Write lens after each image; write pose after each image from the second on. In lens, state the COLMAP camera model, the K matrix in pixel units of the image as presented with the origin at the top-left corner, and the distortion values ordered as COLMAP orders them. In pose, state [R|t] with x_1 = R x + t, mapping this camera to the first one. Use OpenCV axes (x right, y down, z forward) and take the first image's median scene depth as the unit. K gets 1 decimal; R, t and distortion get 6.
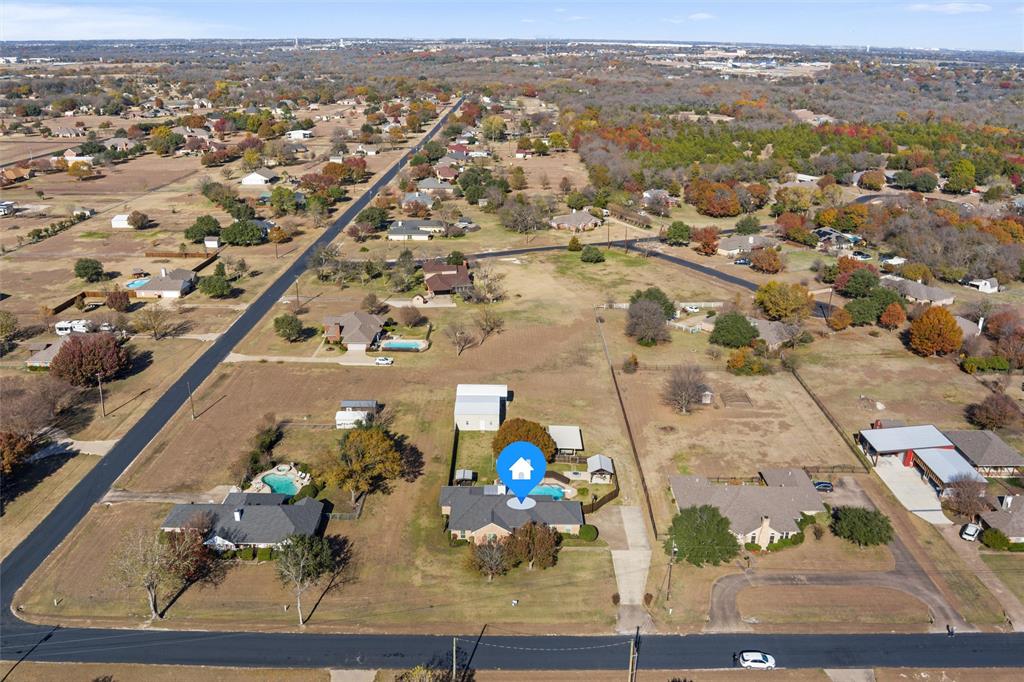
lens RADIAL K [[821.2, 0, 512.0], [0, 821.2, 341.0], [0, 0, 1]] dist [-0.067037, 0.007884]
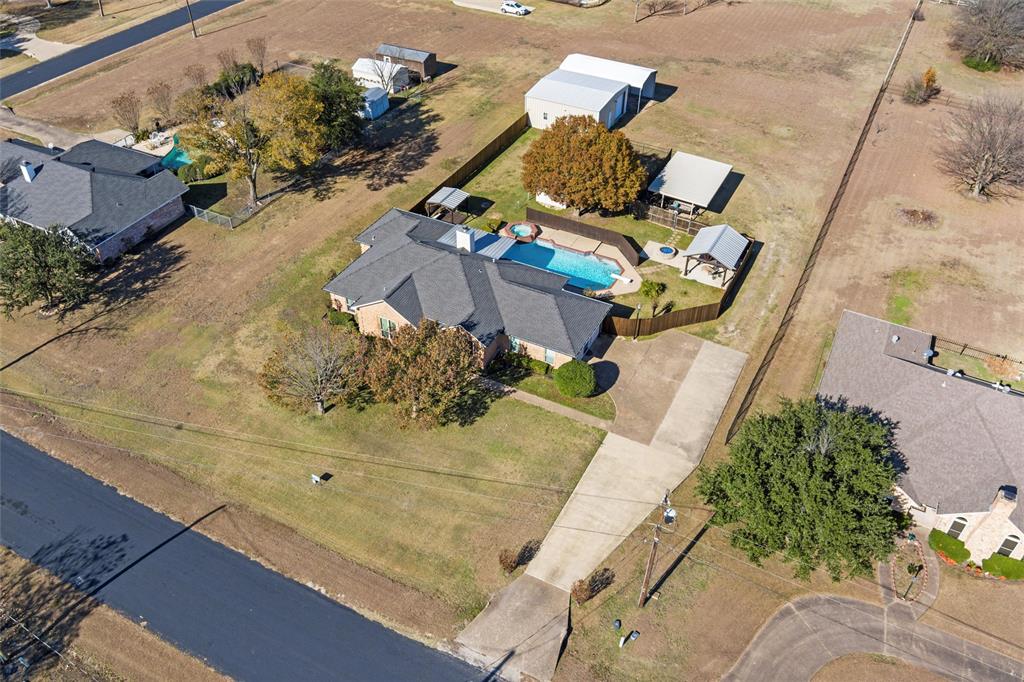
lens RADIAL K [[821.2, 0, 512.0], [0, 821.2, 341.0], [0, 0, 1]] dist [-0.067037, 0.007884]
pose [[0.888734, 0.295933, -0.350107, 0.209402], [-0.166891, 0.920178, 0.354148, 0.058652], [0.426965, -0.256314, 0.867182, 0.582658]]
